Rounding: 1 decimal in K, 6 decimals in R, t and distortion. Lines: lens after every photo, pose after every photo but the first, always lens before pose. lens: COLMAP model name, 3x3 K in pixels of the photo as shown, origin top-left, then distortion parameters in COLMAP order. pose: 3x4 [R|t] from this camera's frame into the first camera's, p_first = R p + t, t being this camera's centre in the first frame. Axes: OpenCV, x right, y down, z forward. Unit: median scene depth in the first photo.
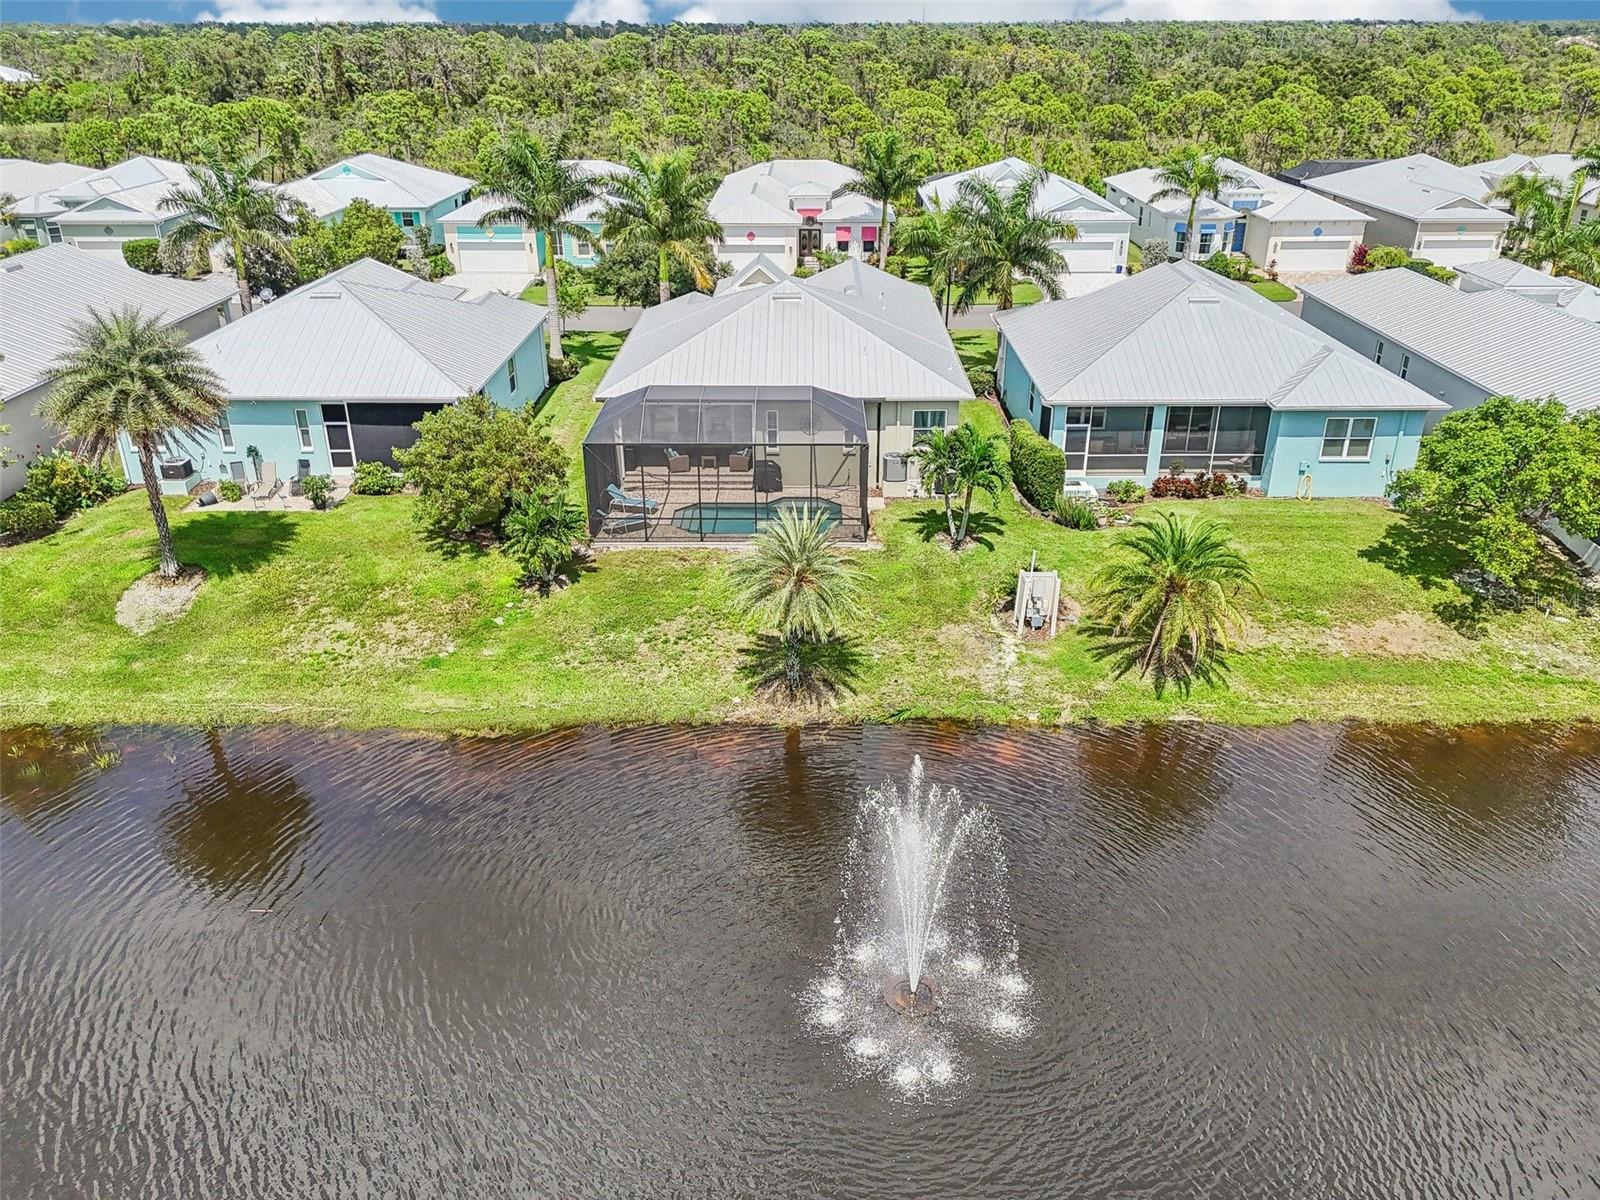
lens RADIAL K [[1204.6, 0, 800.0], [0, 1204.6, 600.0], [0, 0, 1]] dist [0.054735, -0.083182]
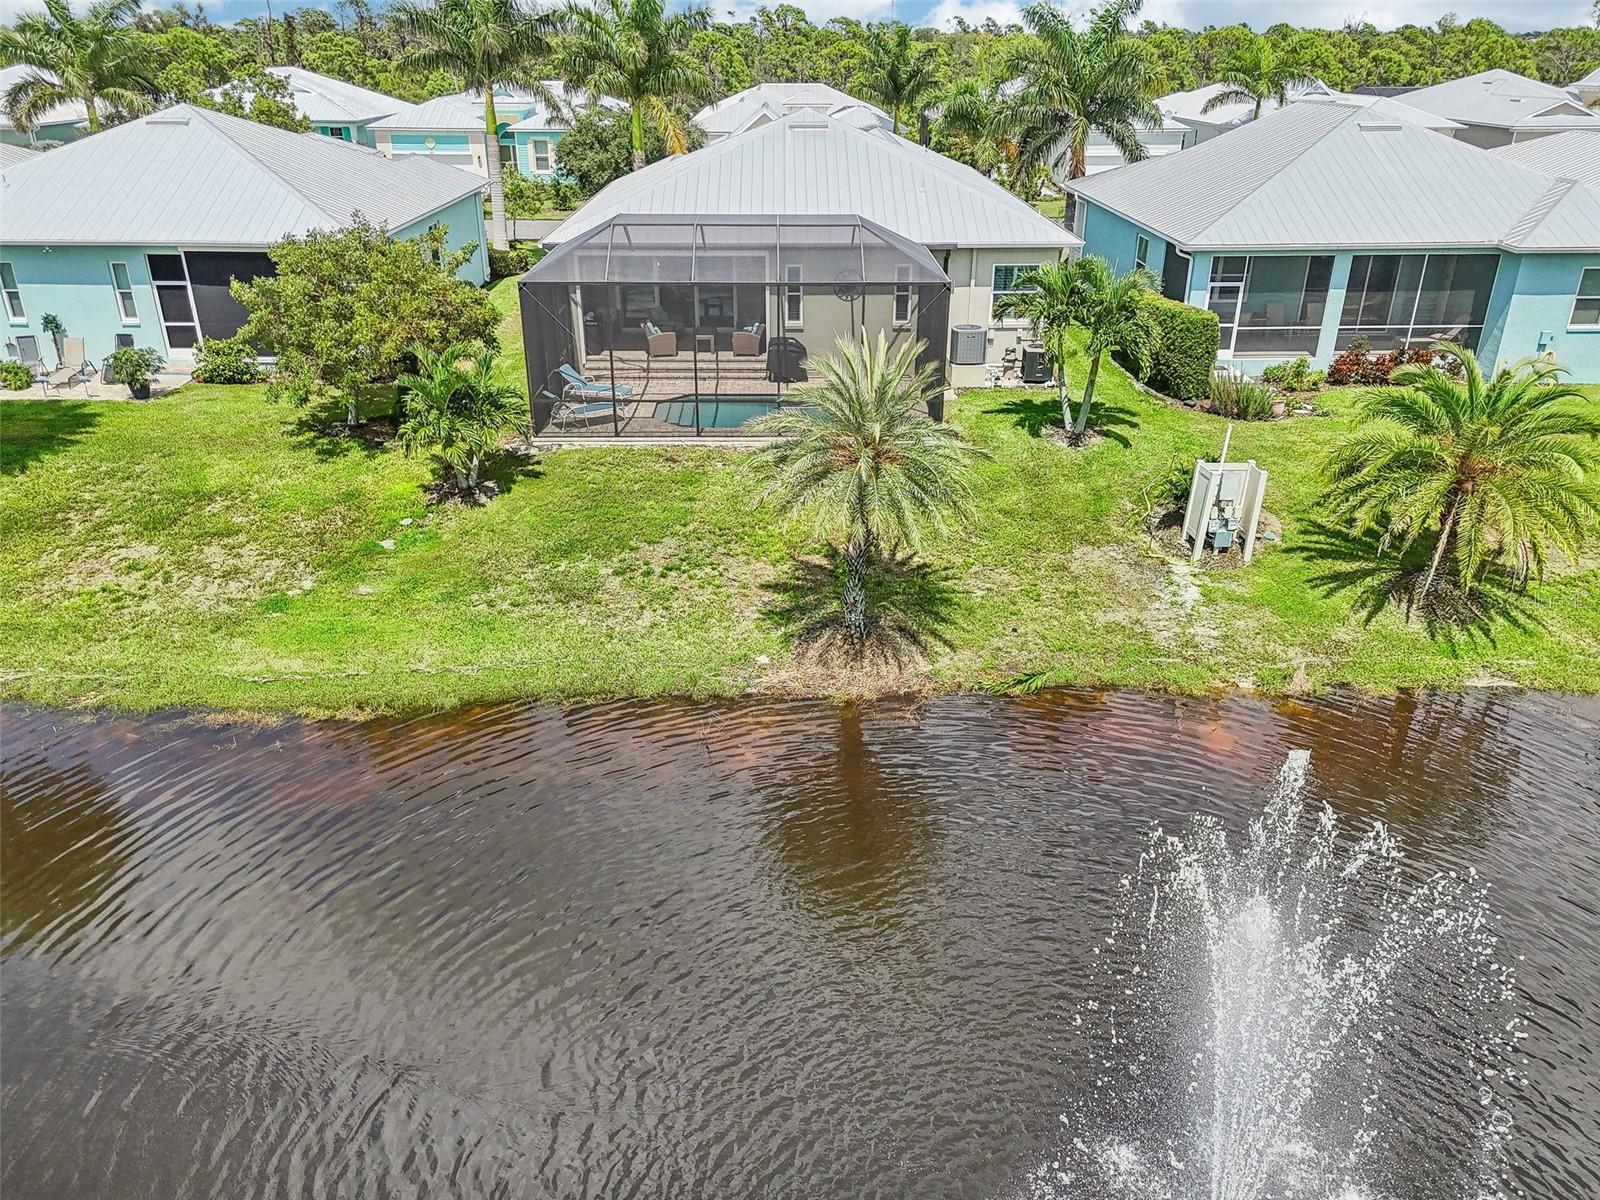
lens RADIAL K [[1235.0, 0, 811.8], [0, 1235.0, 601.0], [0, 0, 1]] dist [0.011289, 0.006424]
pose [[0.999553, -0.003812, 0.029651, -0.041893], [0.003801, 0.999993, 0.000427, 0.047367], [-0.029653, -0.000314, 0.999560, 0.327737]]
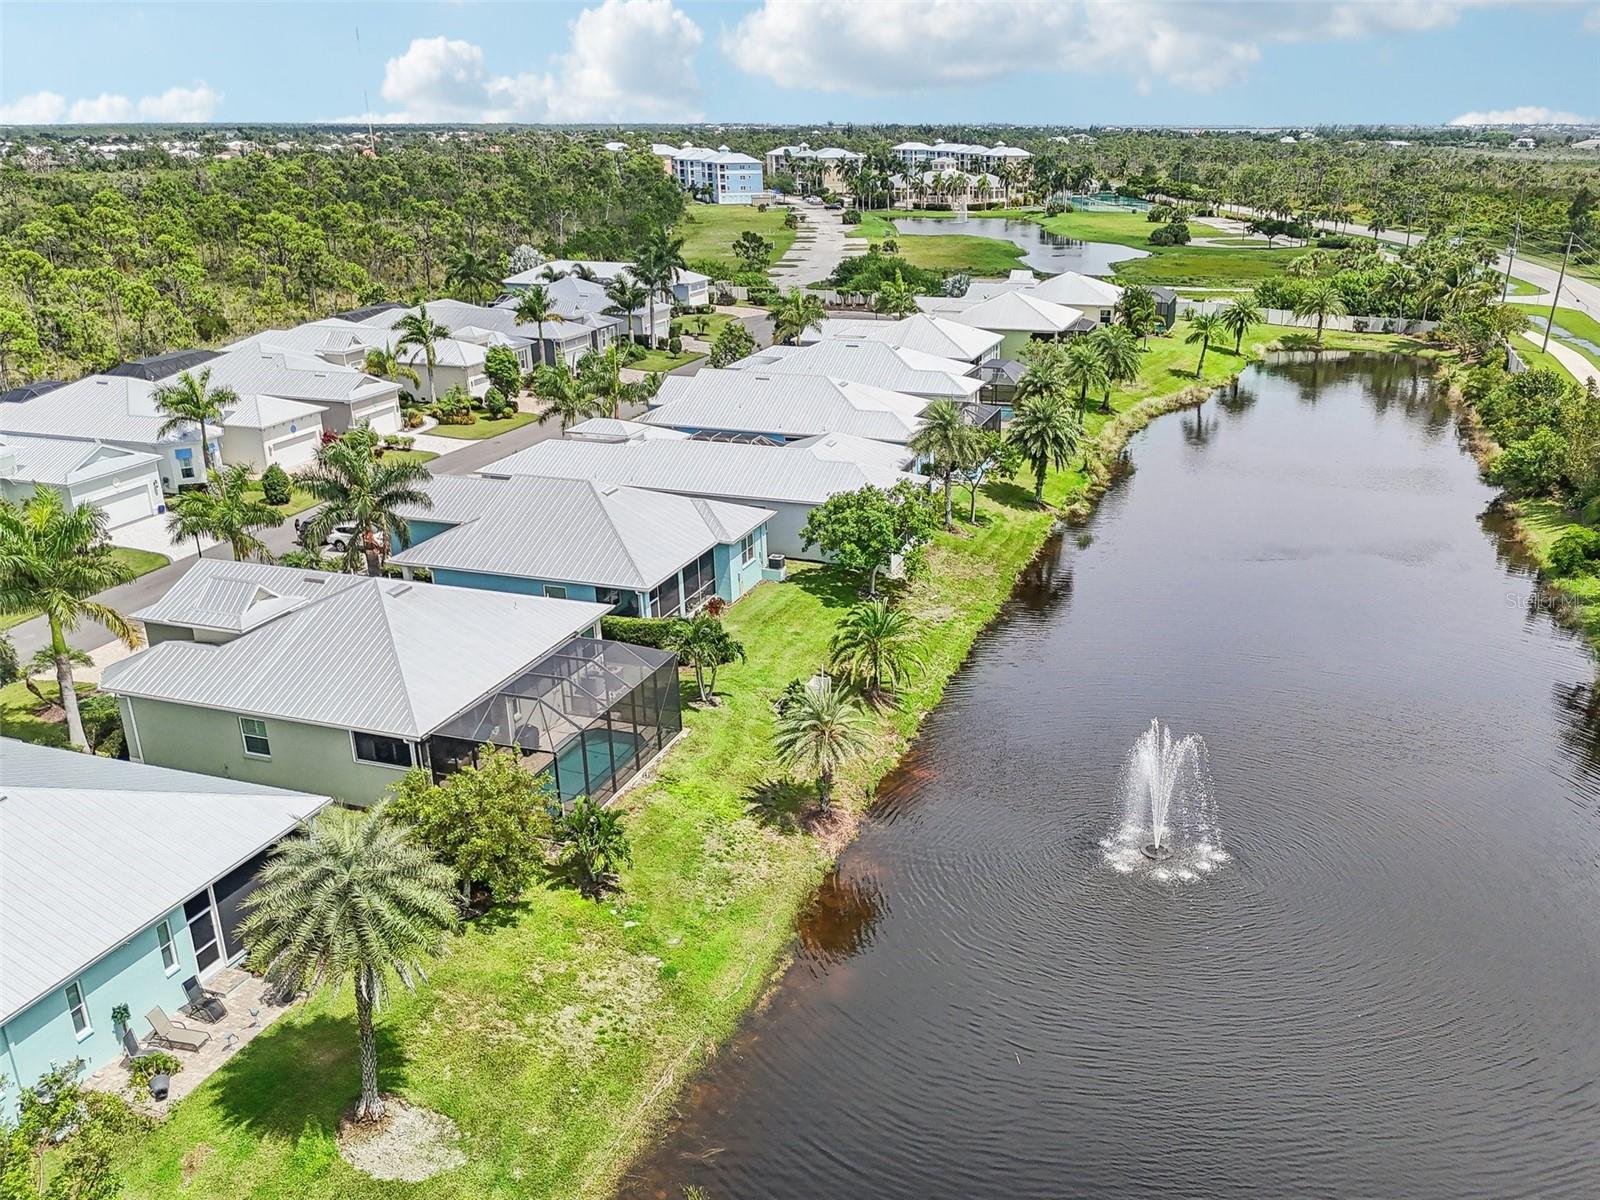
lens RADIAL K [[1235.0, 0, 811.8], [0, 1235.0, 601.0], [0, 0, 1]] dist [0.011289, 0.006424]
pose [[0.353551, -0.335838, 0.873049, -1.059134], [0.416598, 0.892187, 0.174494, -0.366029], [-0.837525, 0.302018, 0.455343, 0.272255]]
